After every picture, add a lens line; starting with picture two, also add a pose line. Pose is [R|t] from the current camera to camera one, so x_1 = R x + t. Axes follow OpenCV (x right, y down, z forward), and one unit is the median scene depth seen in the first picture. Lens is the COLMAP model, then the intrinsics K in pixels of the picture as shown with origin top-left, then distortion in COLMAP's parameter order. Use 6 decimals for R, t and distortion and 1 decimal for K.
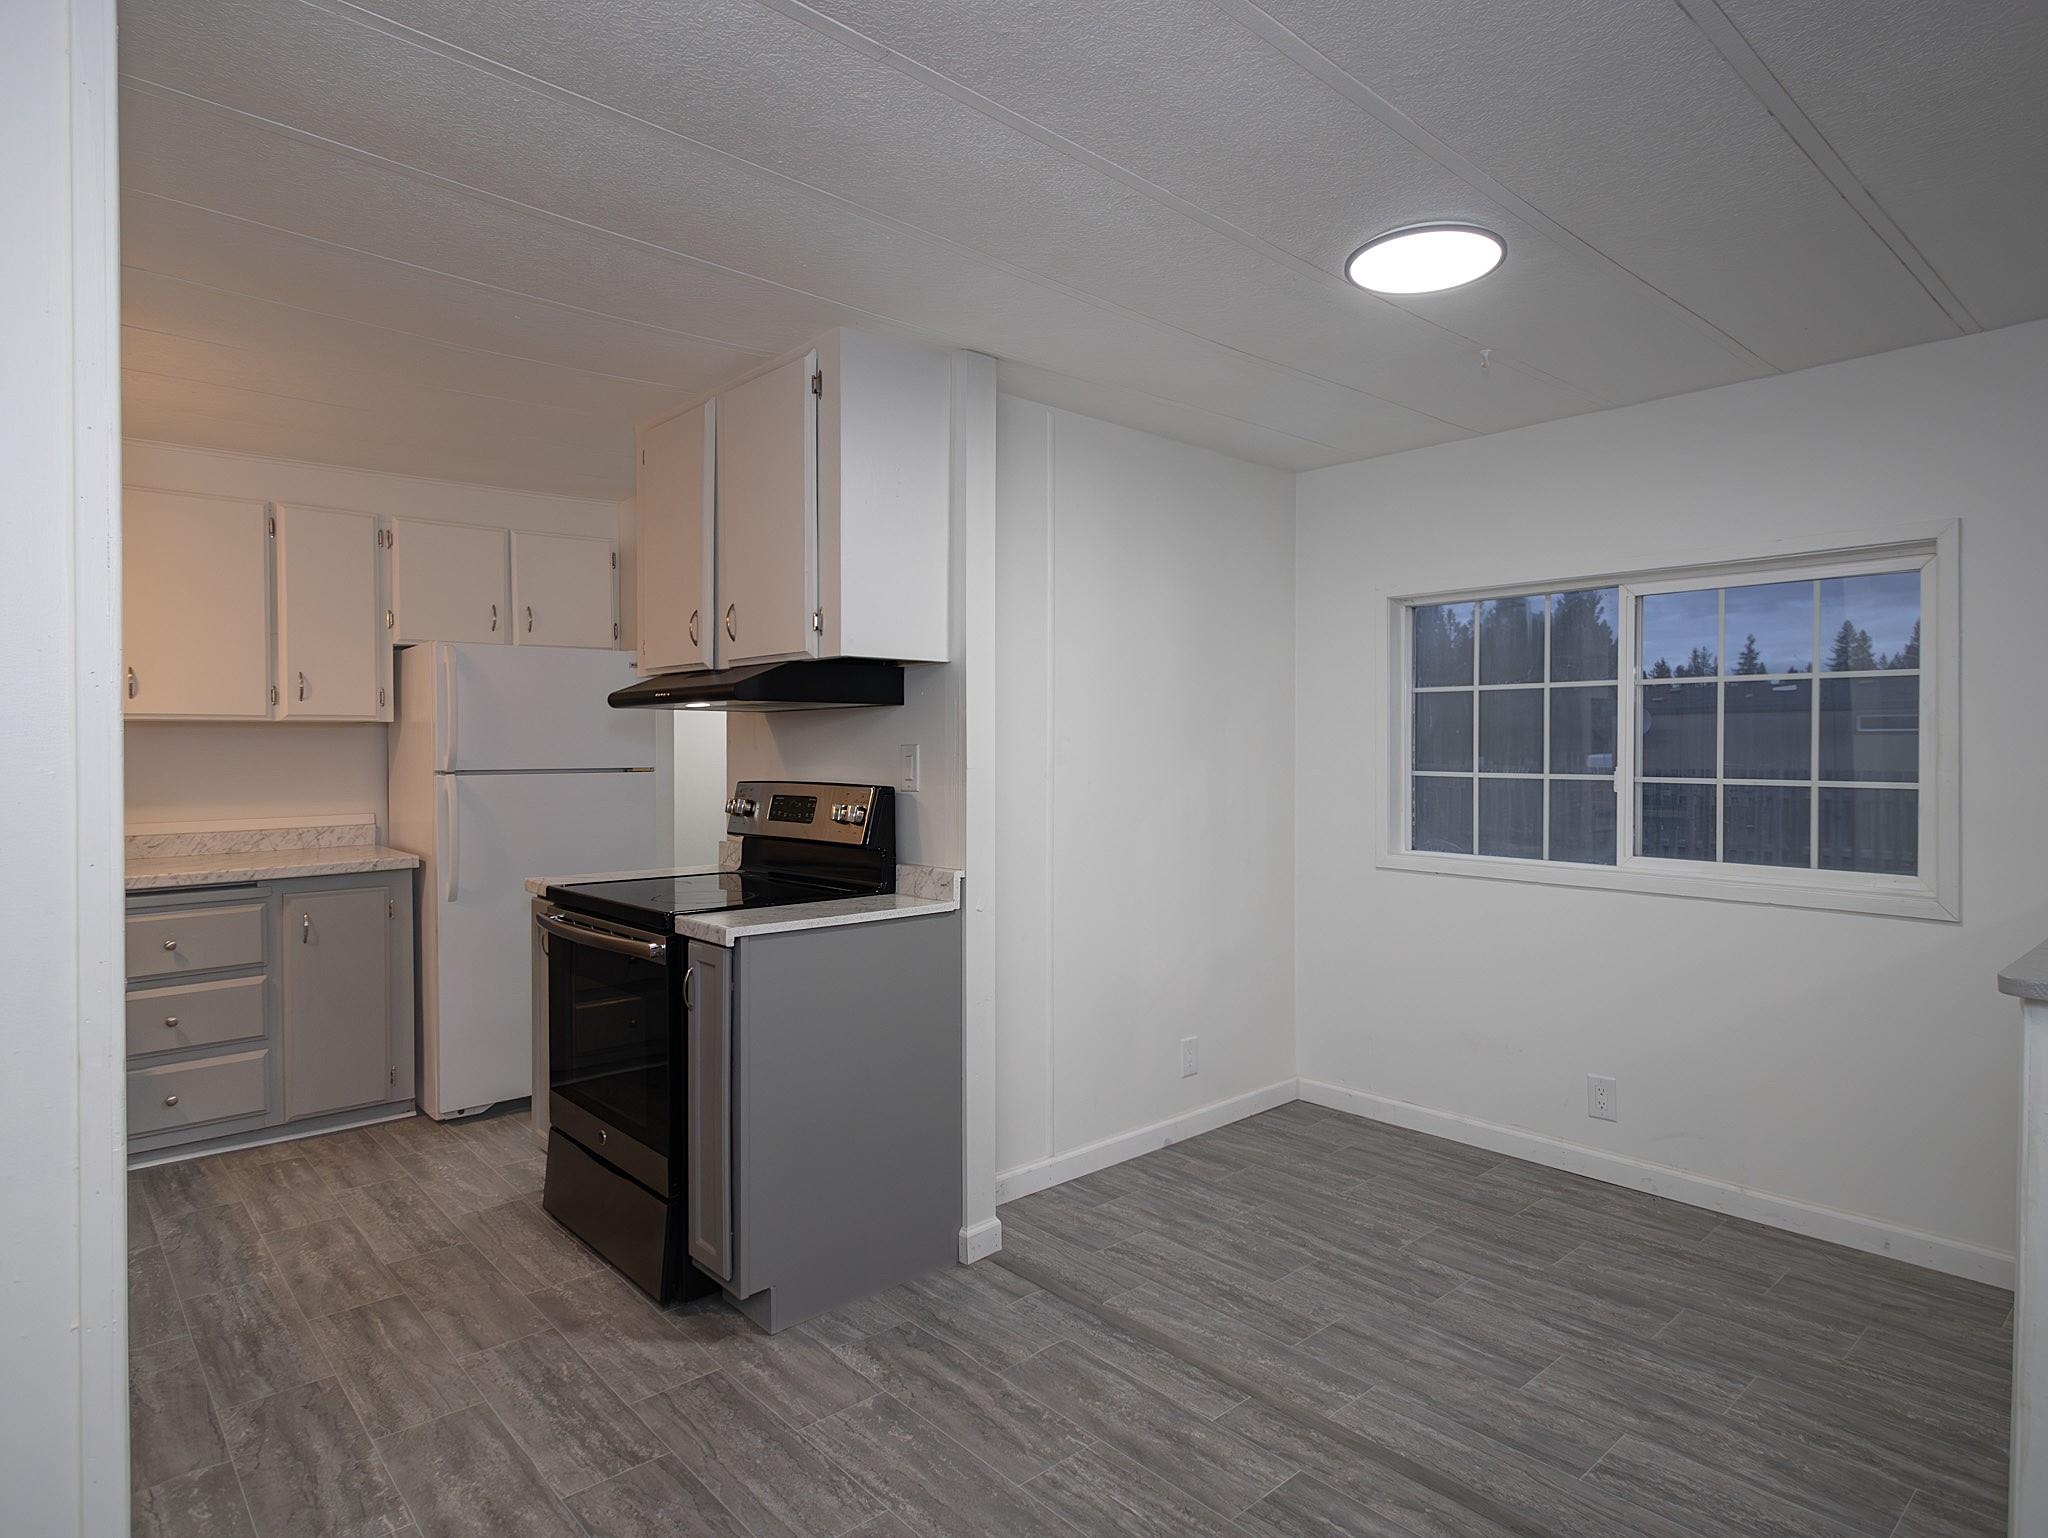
lens RADIAL K [[1145.5, 0, 1037.8], [0, 1145.5, 756.6], [0, 0, 1]] dist [0.010247, -0.010802]
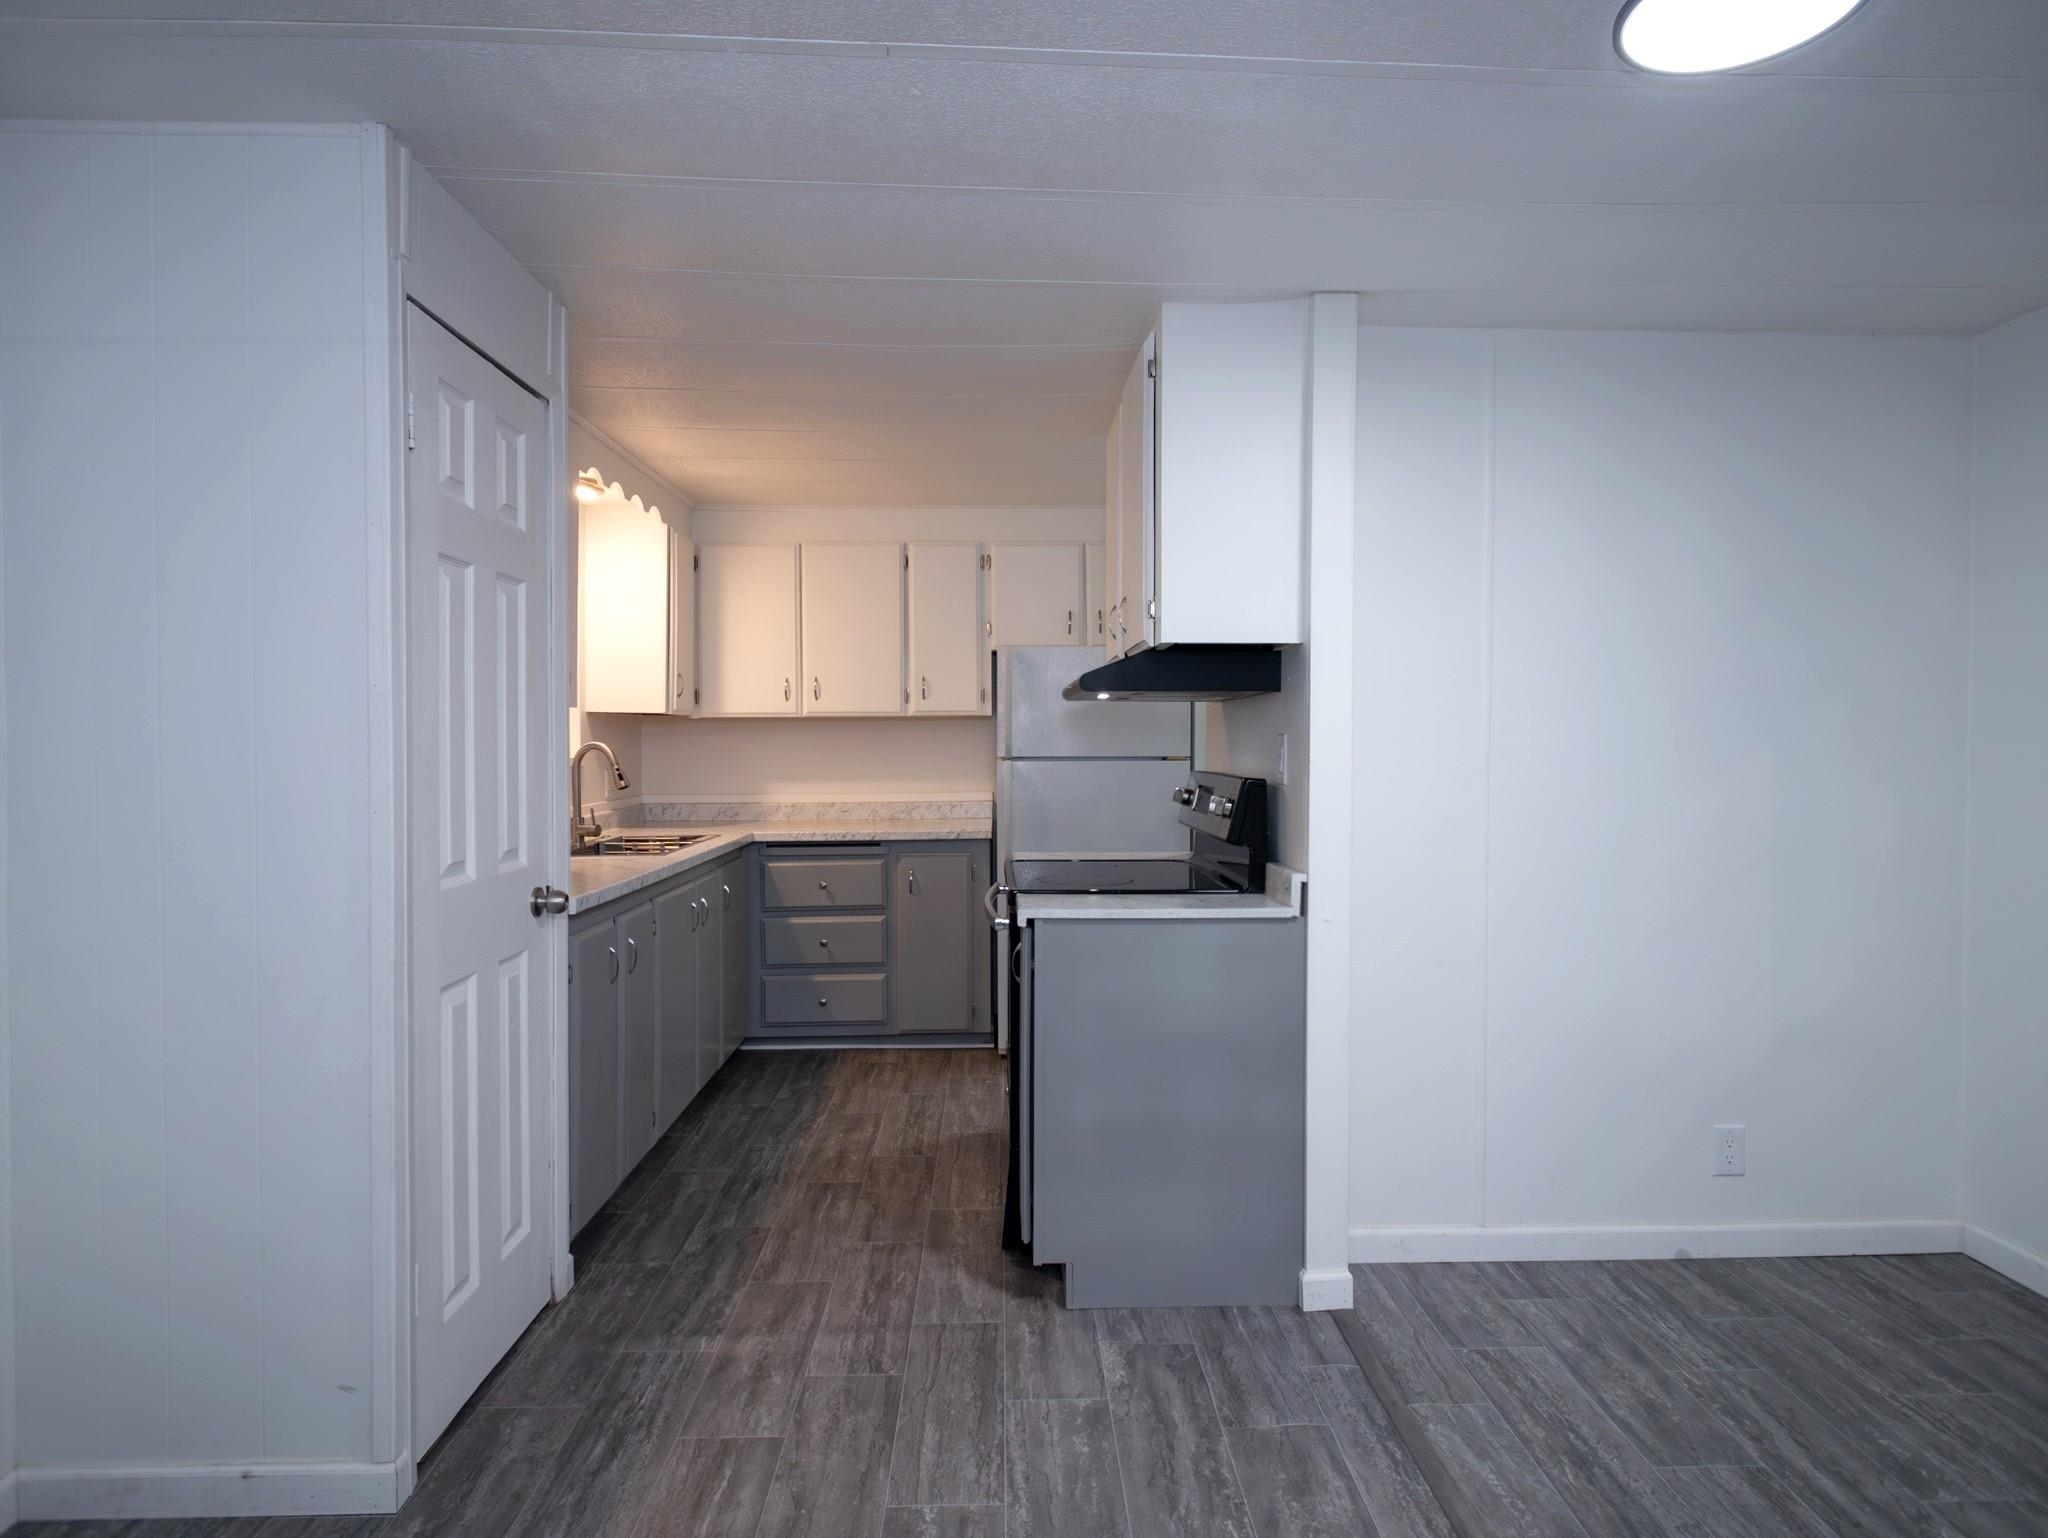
lens RADIAL K [[1145.5, 0, 1037.8], [0, 1145.5, 756.6], [0, 0, 1]] dist [0.010247, -0.010802]
pose [[0.763607, 0.012920, -0.645552, 0.321040], [-0.007890, 0.999912, 0.010678, -0.001073], [0.645633, -0.003060, 0.763641, 0.159743]]
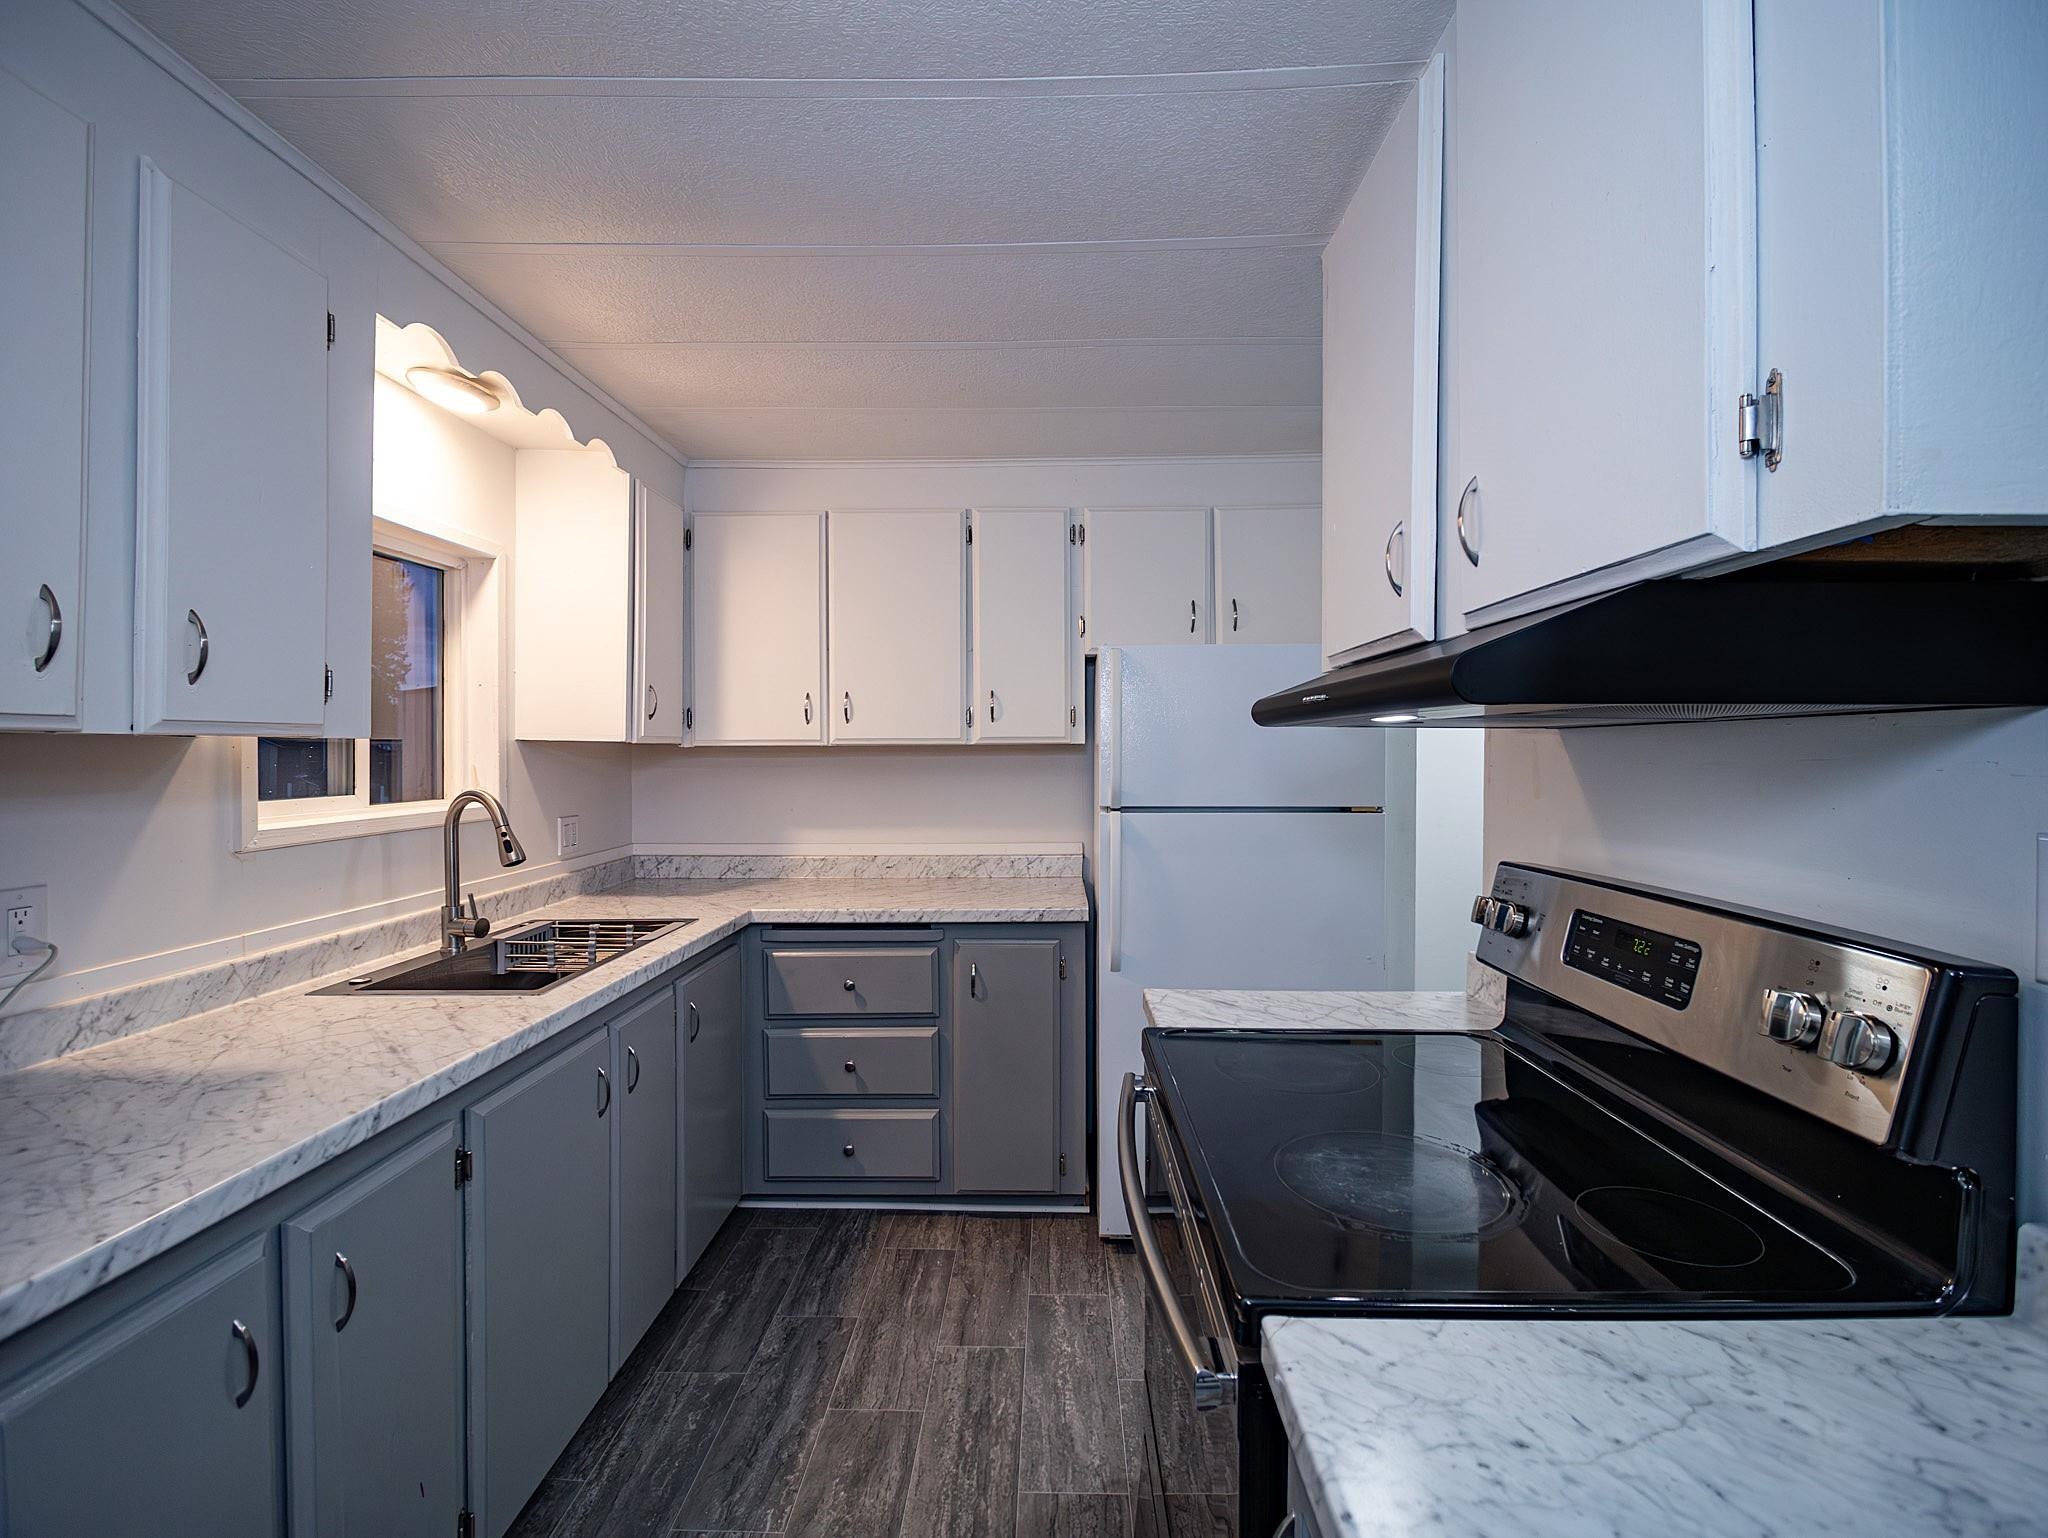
lens RADIAL K [[915.2, 0, 1038.4], [0, 915.2, 758.6], [0, 0, 1]] dist [0.001637, 0.000062]
pose [[0.729228, 0.009325, -0.684207, -0.143978], [-0.010165, 0.999944, 0.002795, -0.027266], [0.684195, 0.004917, 0.729282, 0.613600]]
